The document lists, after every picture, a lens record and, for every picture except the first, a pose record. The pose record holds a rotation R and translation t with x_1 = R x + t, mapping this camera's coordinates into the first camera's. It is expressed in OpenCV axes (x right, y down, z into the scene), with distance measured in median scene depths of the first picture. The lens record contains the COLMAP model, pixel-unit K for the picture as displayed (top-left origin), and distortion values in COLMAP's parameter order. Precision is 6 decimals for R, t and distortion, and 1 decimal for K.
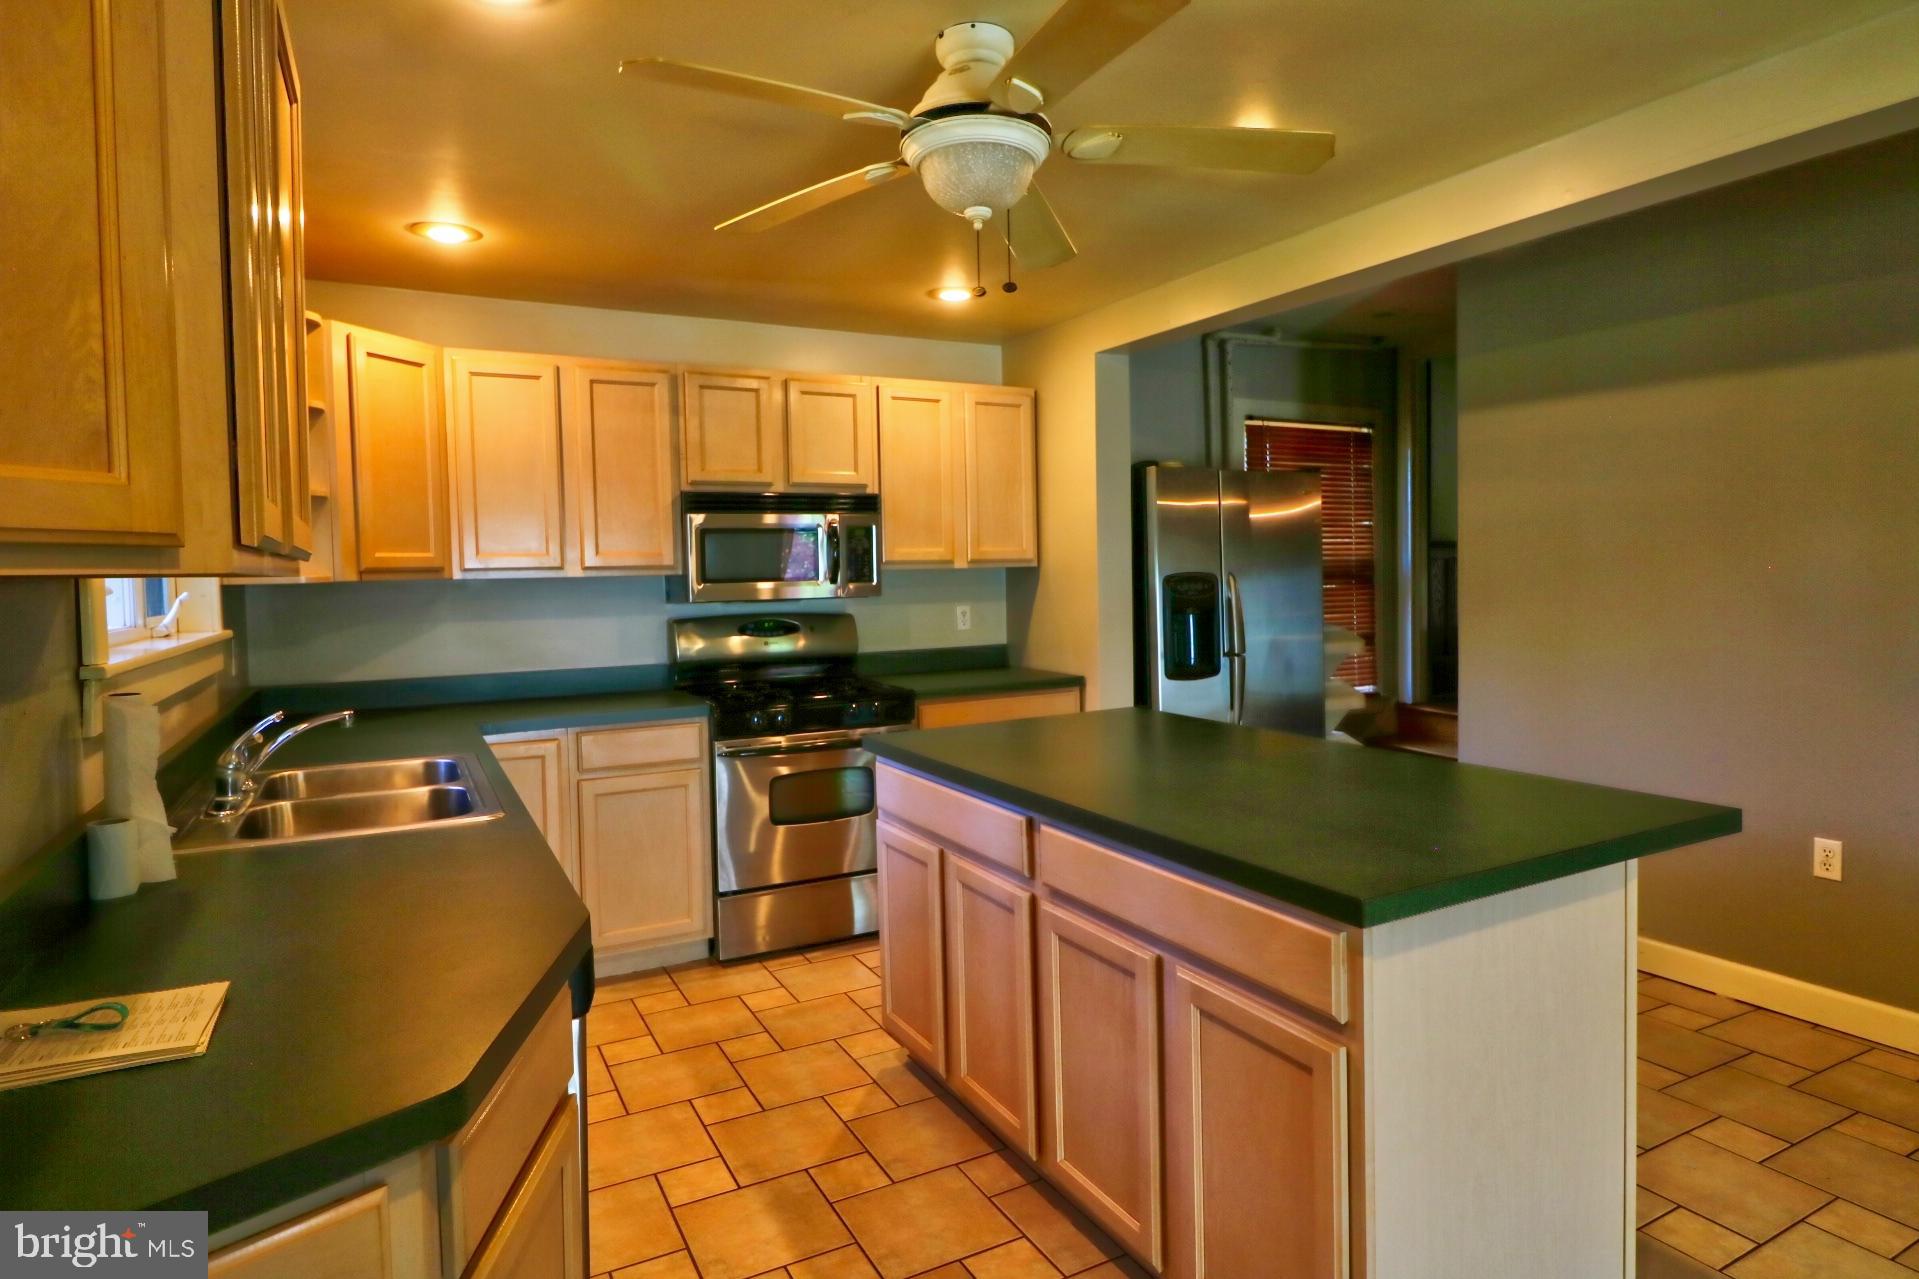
lens RADIAL K [[1079.8, 0, 963.4], [0, 1079.8, 618.7], [0, 0, 1]] dist [0.001870, -0.005969]
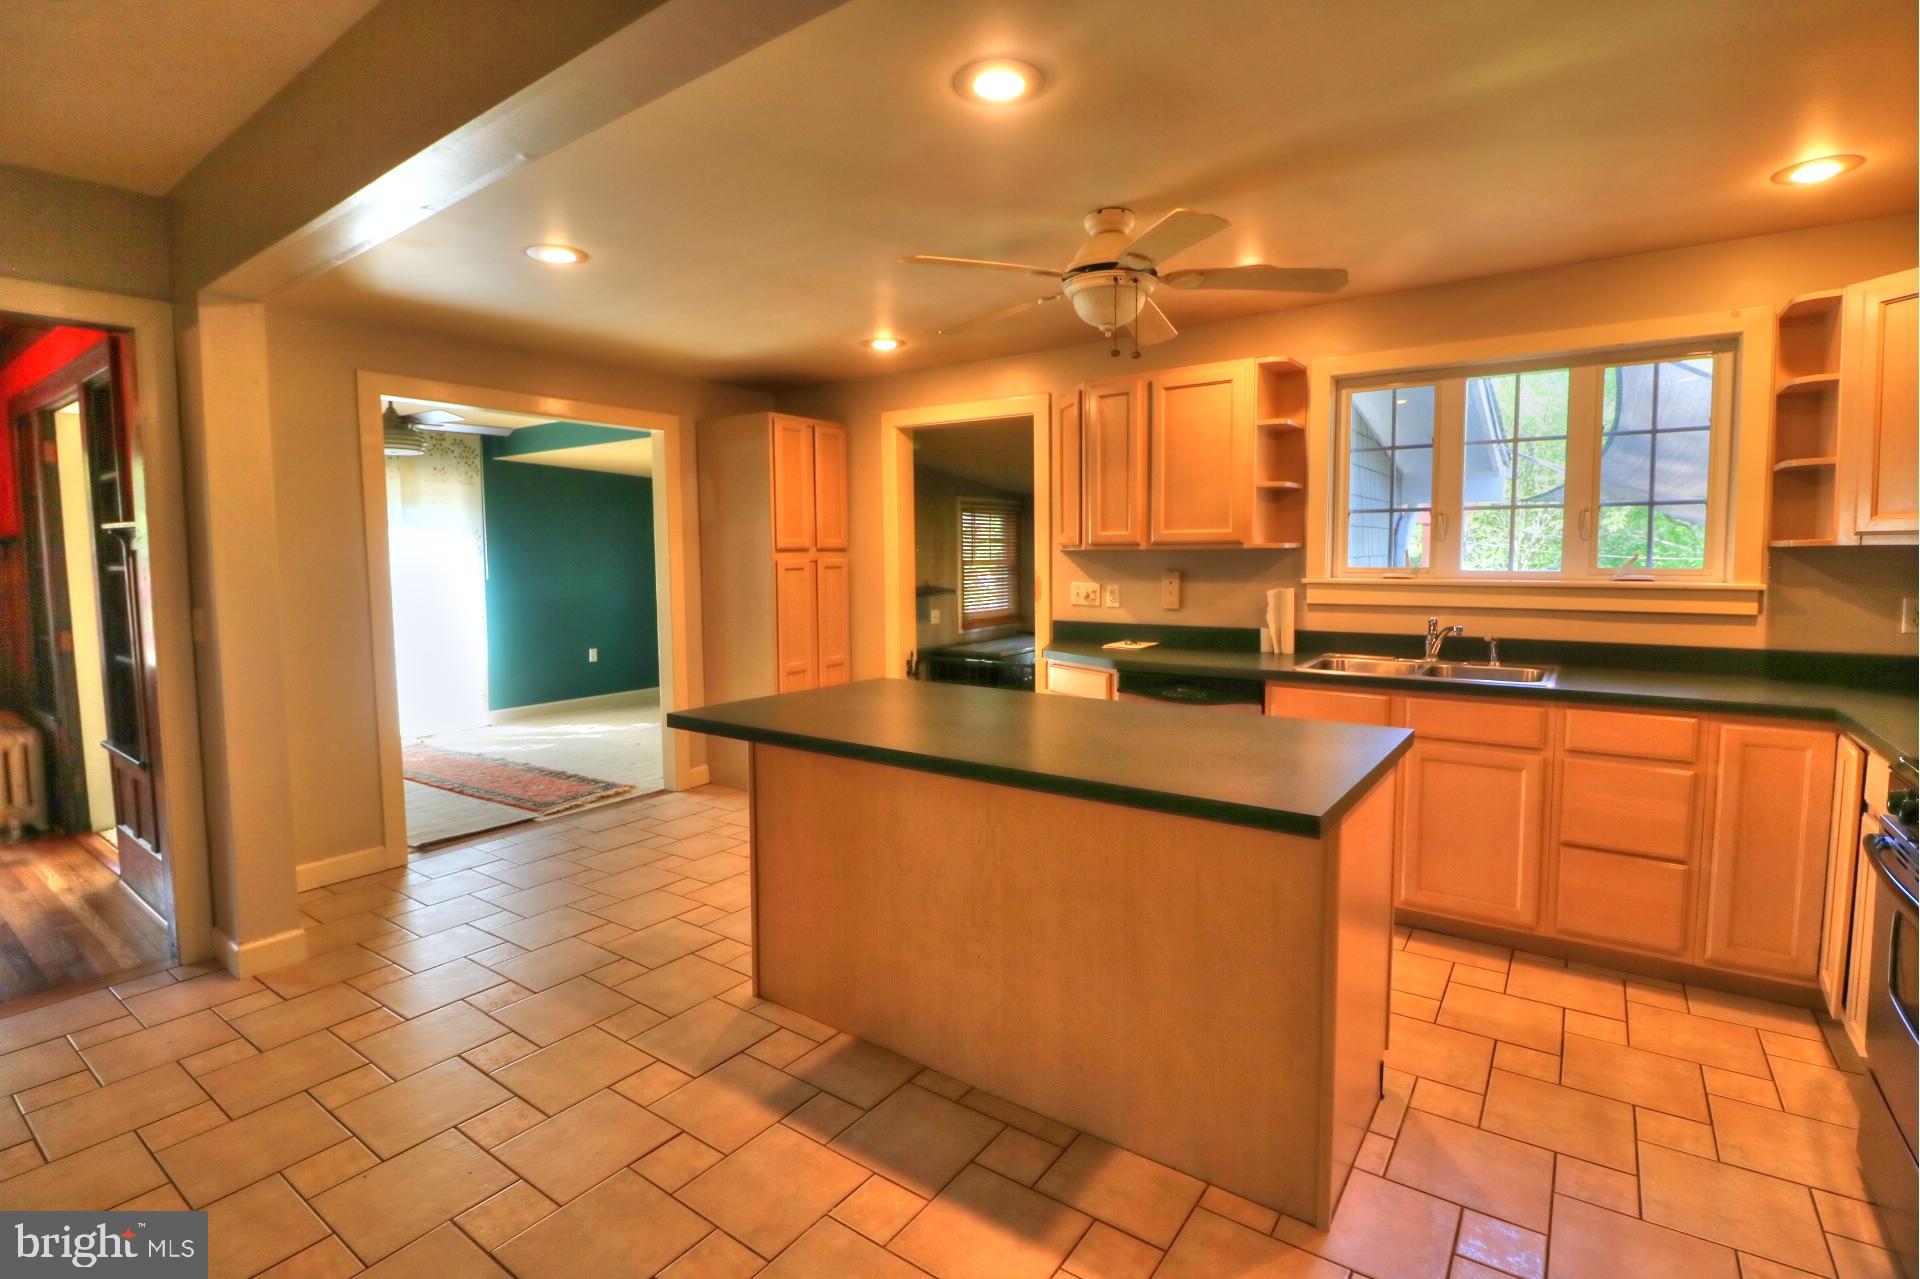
lens RADIAL K [[884.7, 0, 968.8], [0, 884.7, 614.3], [0, 0, 1]] dist [-0.003449, -0.010630]
pose [[-0.891112, 0.059313, -0.449890, 0.406666], [0.006440, 0.992974, 0.118156, -0.056223], [0.453738, 0.102393, -0.885233, 1.057623]]
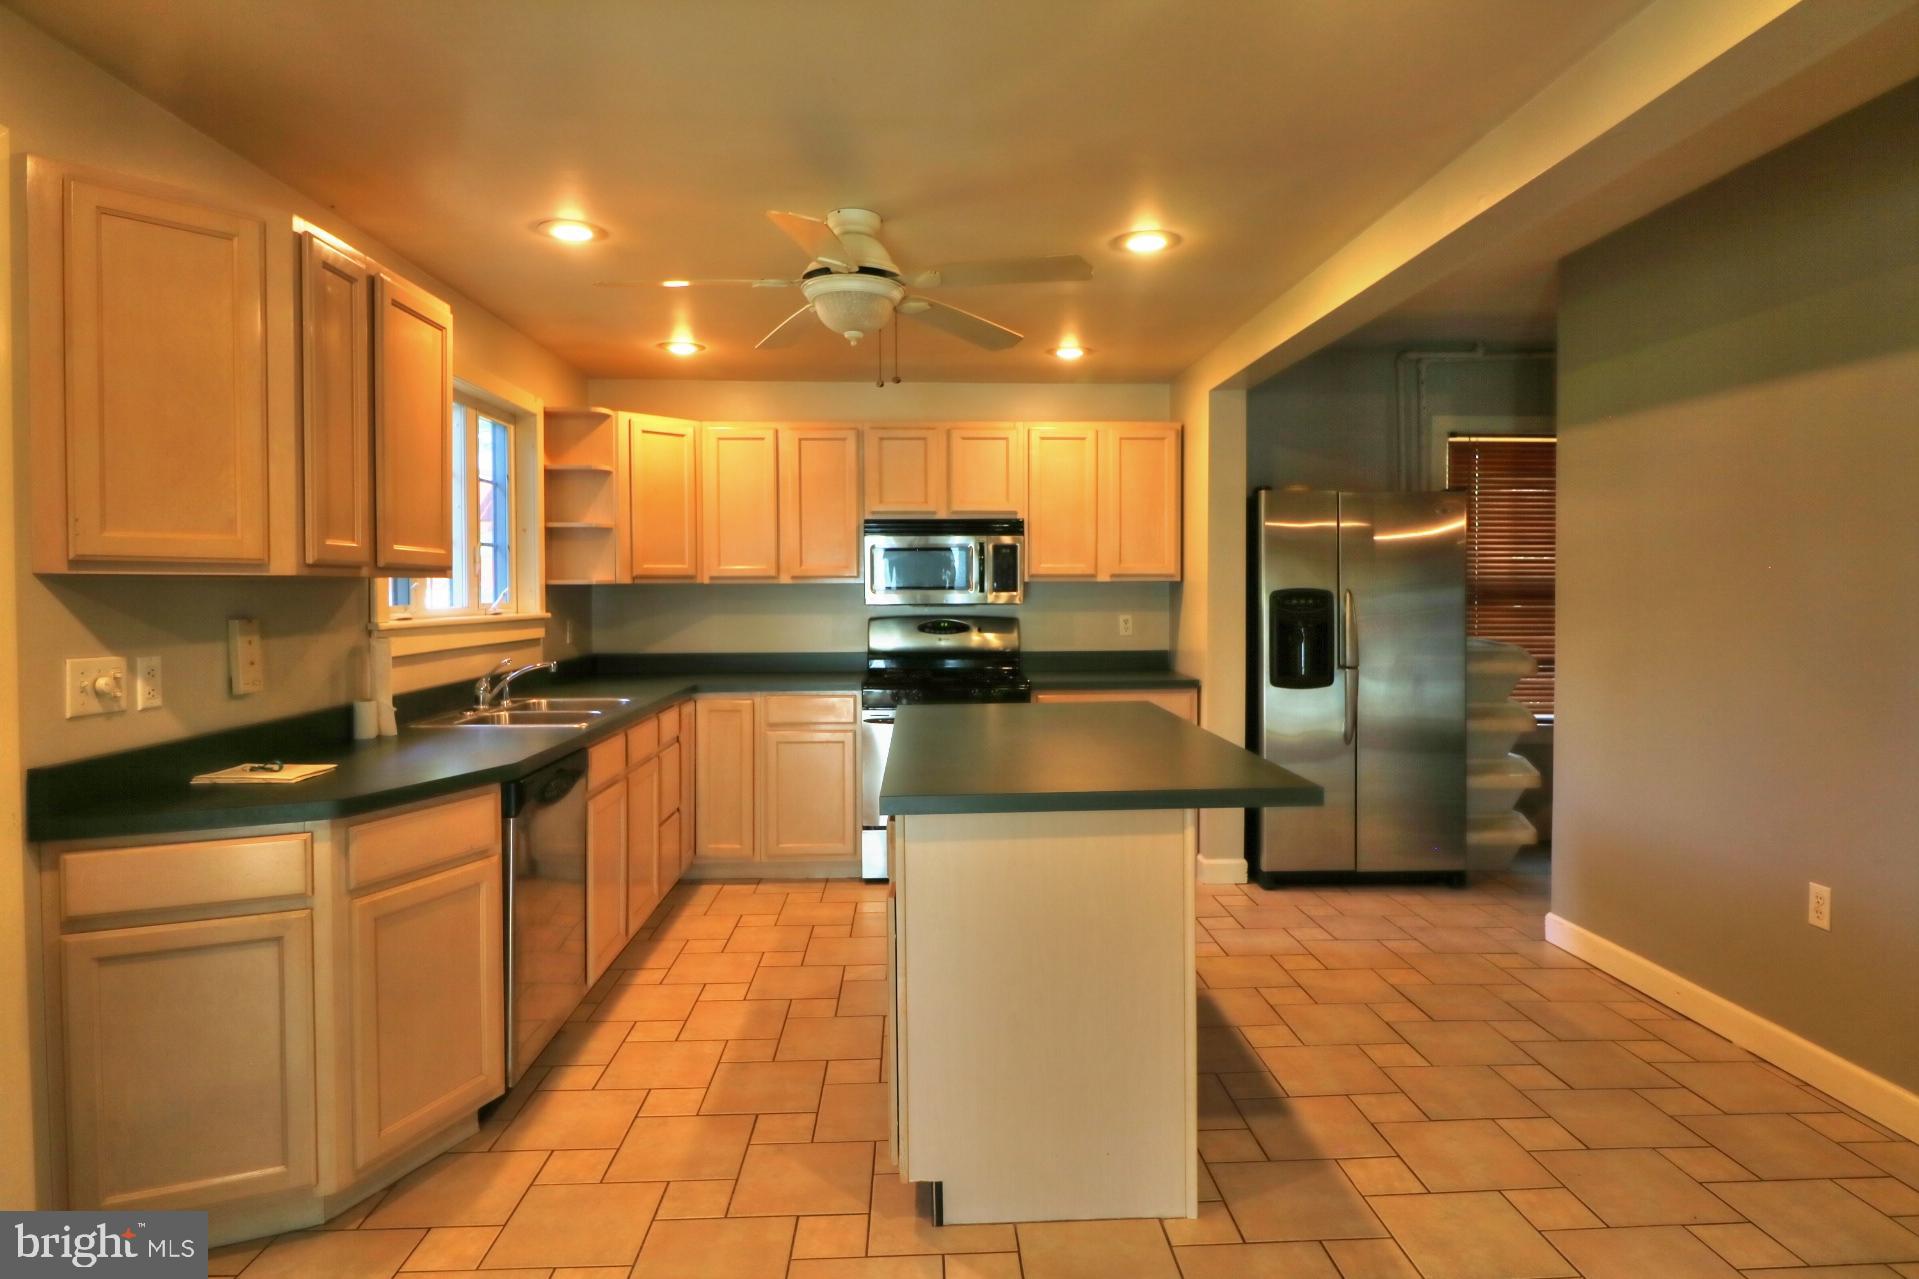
lens RADIAL K [[1079.8, 0, 960.5], [0, 1079.8, 616.0], [0, 0, 1]] dist [0.001870, -0.005969]
pose [[0.902275, 0.027830, -0.430263, 0.390337], [-0.033888, 0.999405, -0.006421, 0.003139], [0.429828, 0.020375, 0.902681, -0.120441]]
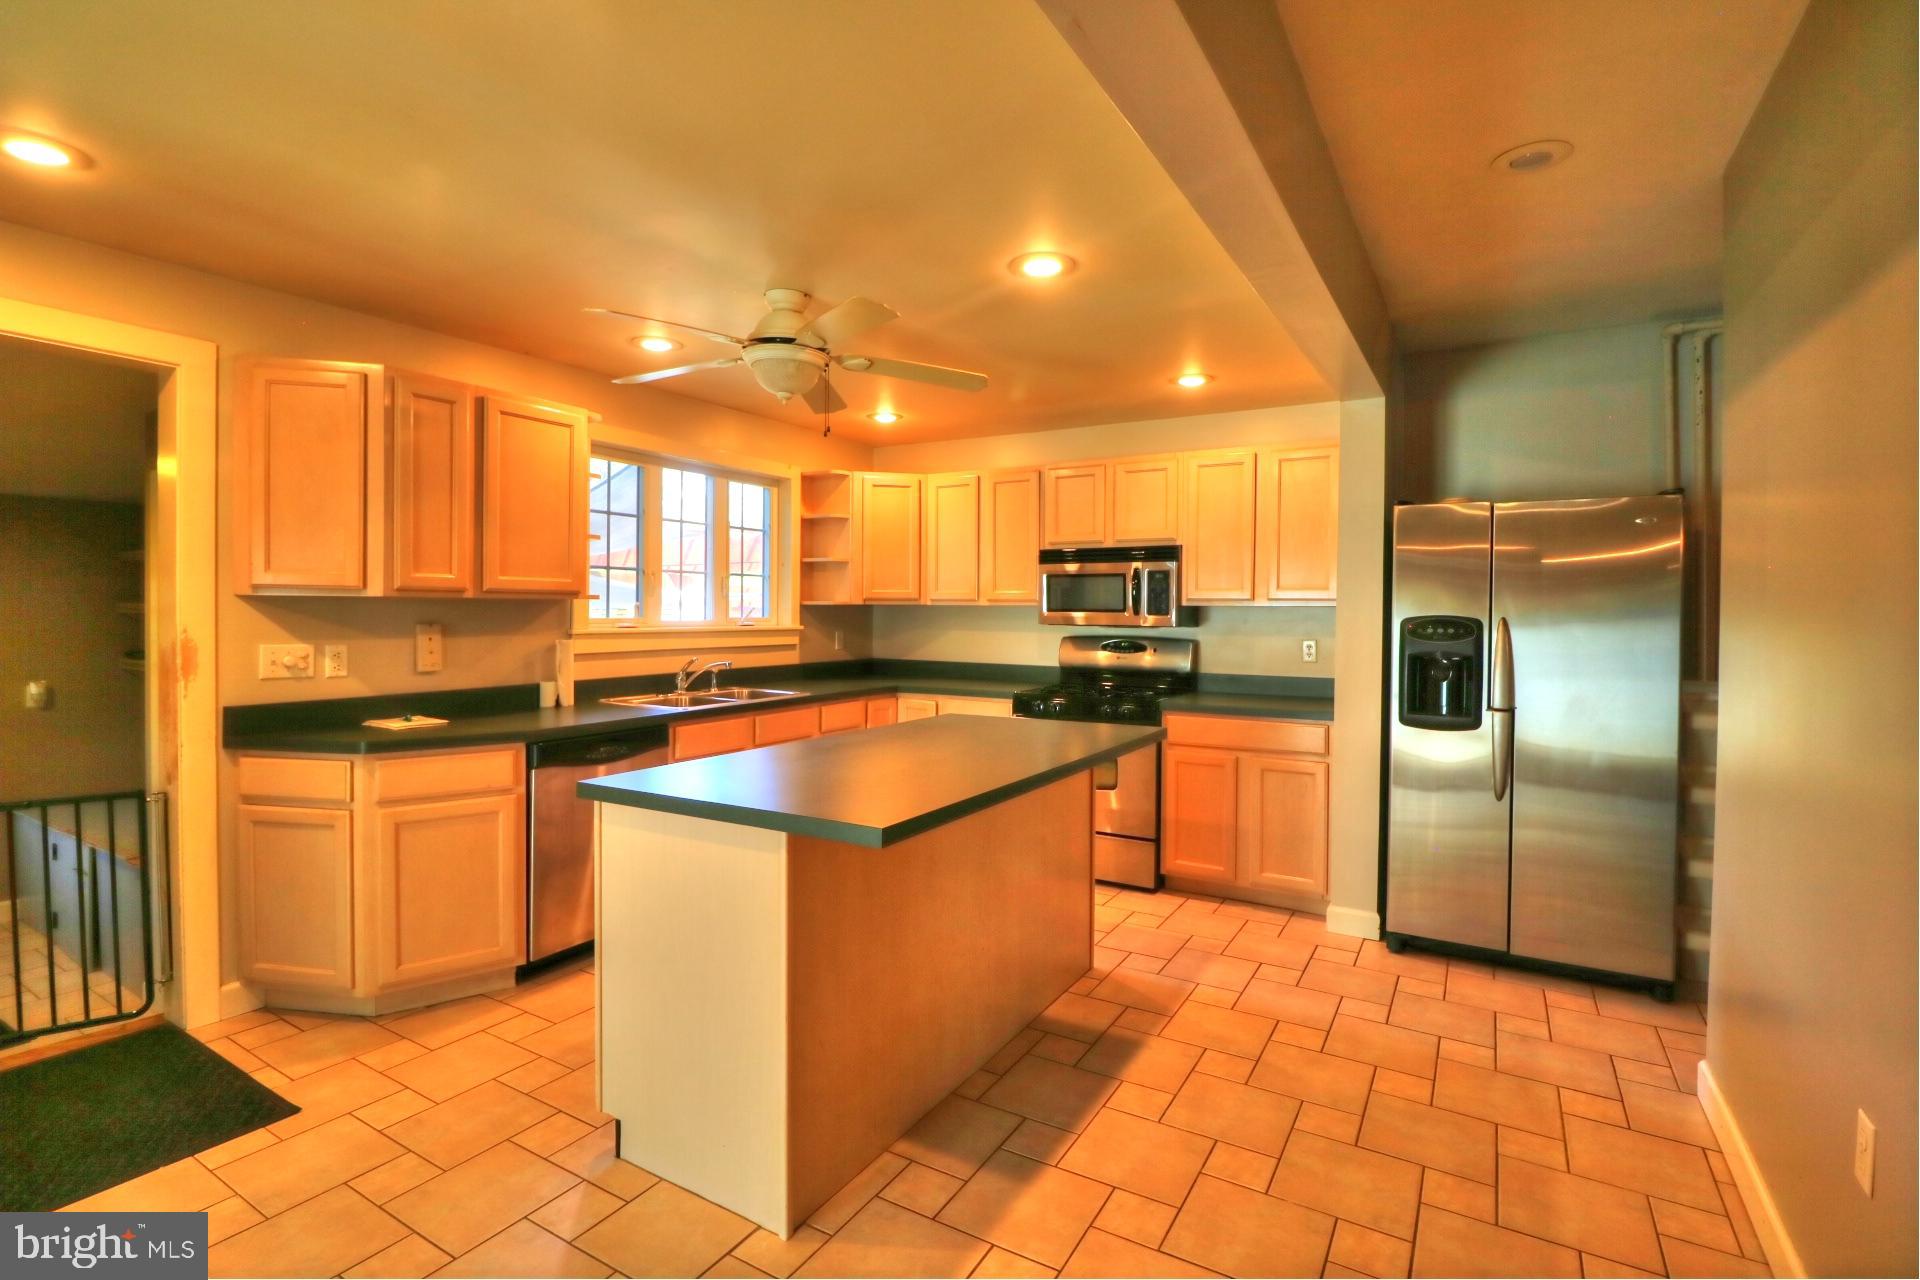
lens RADIAL K [[884.7, 0, 961.8], [0, 884.7, 616.5], [0, 0, 1]] dist [-0.003449, -0.010630]
pose [[0.521038, 0.031548, -0.852950, 0.689332], [-0.056581, 0.998395, 0.002364, -0.021480], [0.851656, 0.047029, 0.521987, 0.260812]]
